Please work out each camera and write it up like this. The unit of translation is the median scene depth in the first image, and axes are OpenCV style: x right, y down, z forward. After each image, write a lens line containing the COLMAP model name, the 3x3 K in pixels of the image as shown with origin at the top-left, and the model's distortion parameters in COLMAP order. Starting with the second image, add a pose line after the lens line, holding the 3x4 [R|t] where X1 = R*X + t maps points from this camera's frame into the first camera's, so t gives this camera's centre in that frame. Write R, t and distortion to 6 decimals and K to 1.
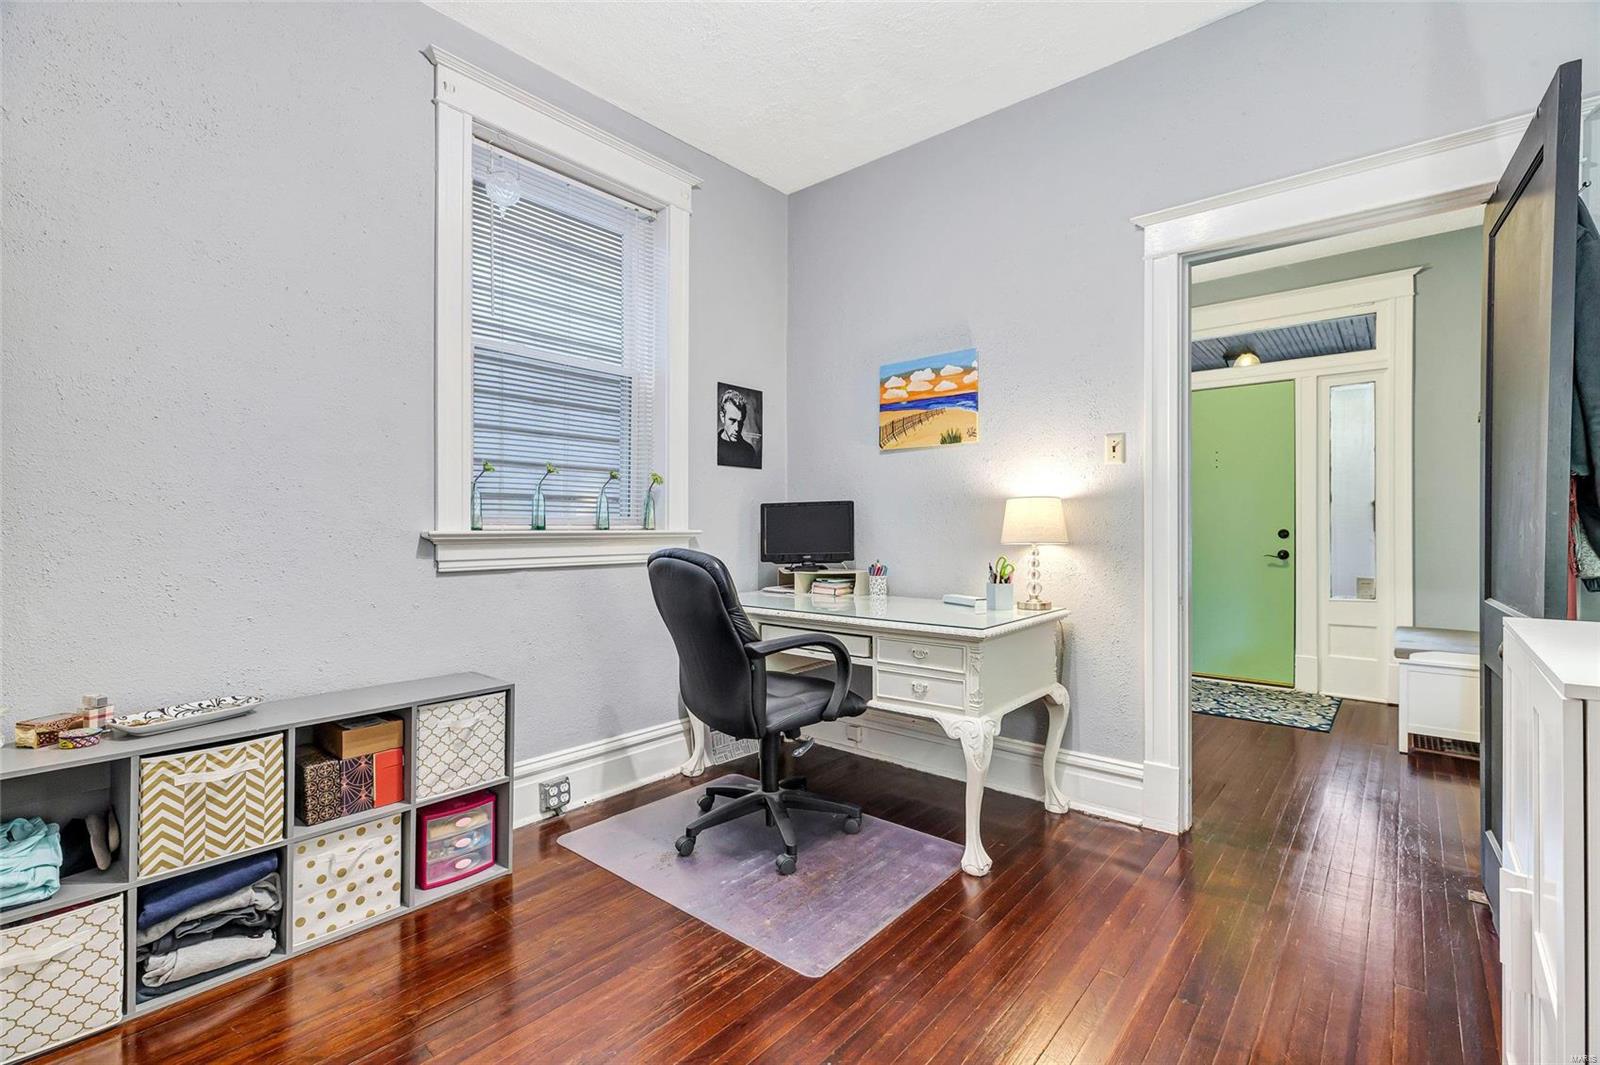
lens RADIAL K [[724.7, 0, 800.9], [0, 724.7, 528.1], [0, 0, 1]] dist [-0.002282, -0.000639]
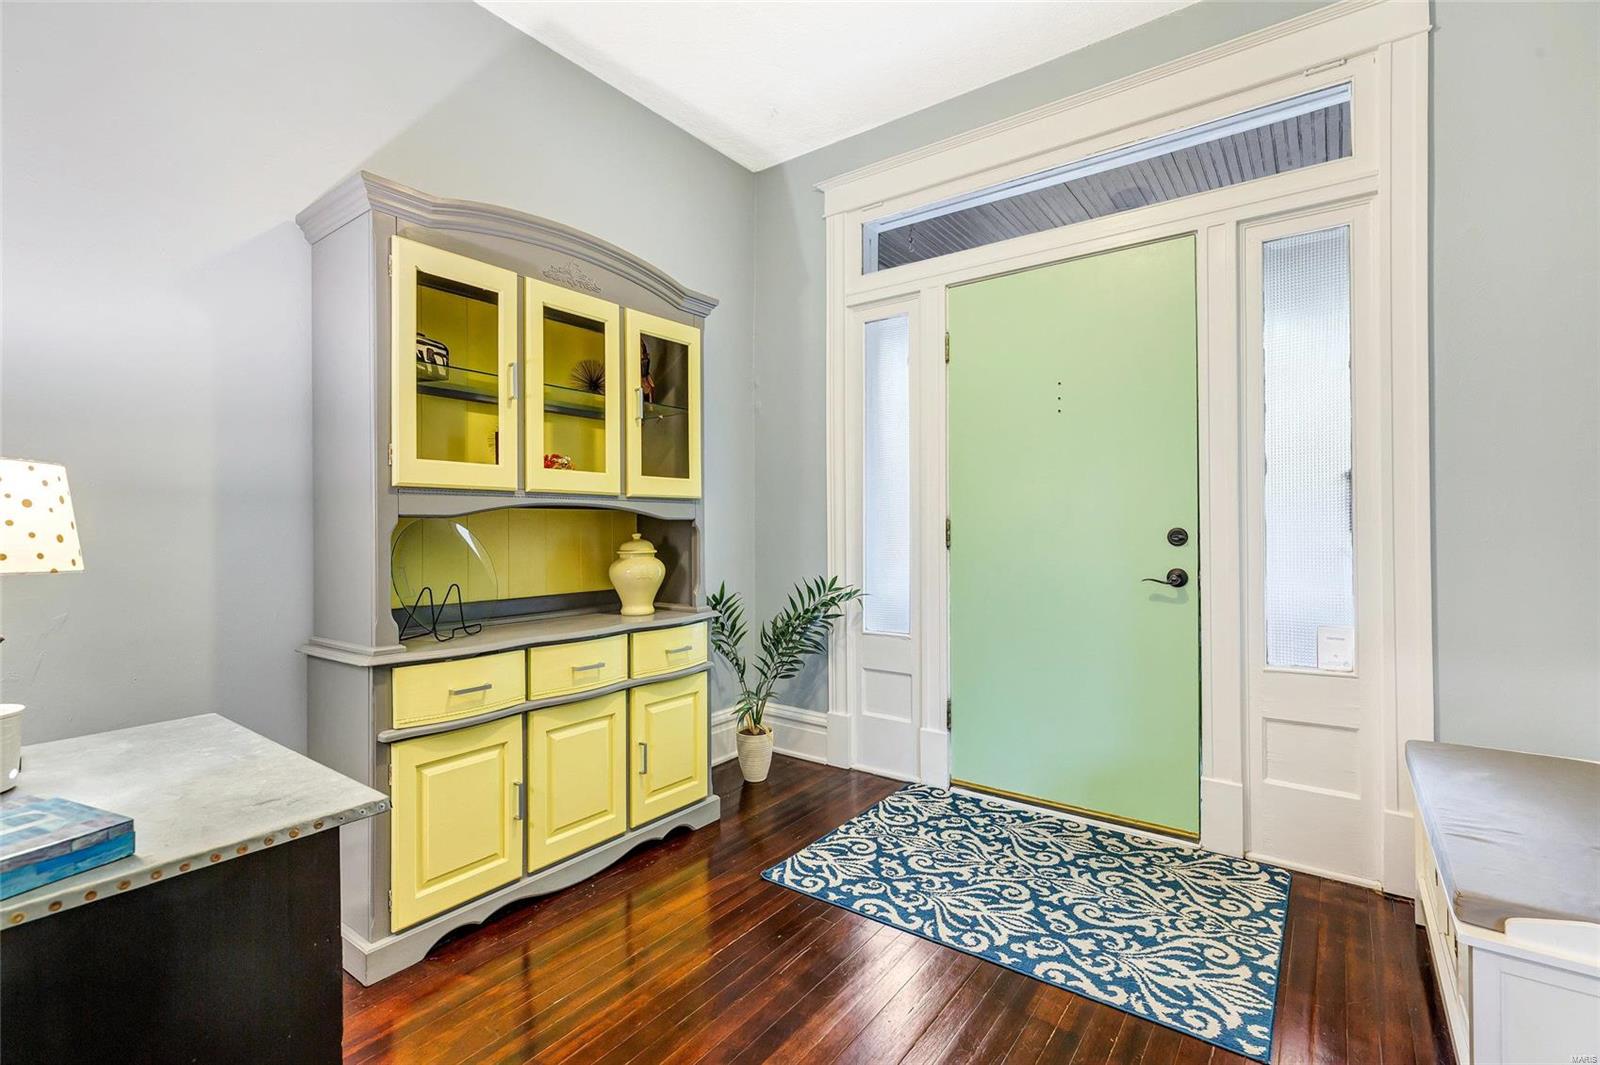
lens RADIAL K [[724.7, 0, 798.4], [0, 724.7, 525.2], [0, 0, 1]] dist [-0.002282, -0.000639]
pose [[0.998061, -0.005564, 0.061997, 0.372797], [0.005789, 0.999977, -0.003453, -0.000291], [-0.061976, 0.003805, 0.998070, 0.512595]]
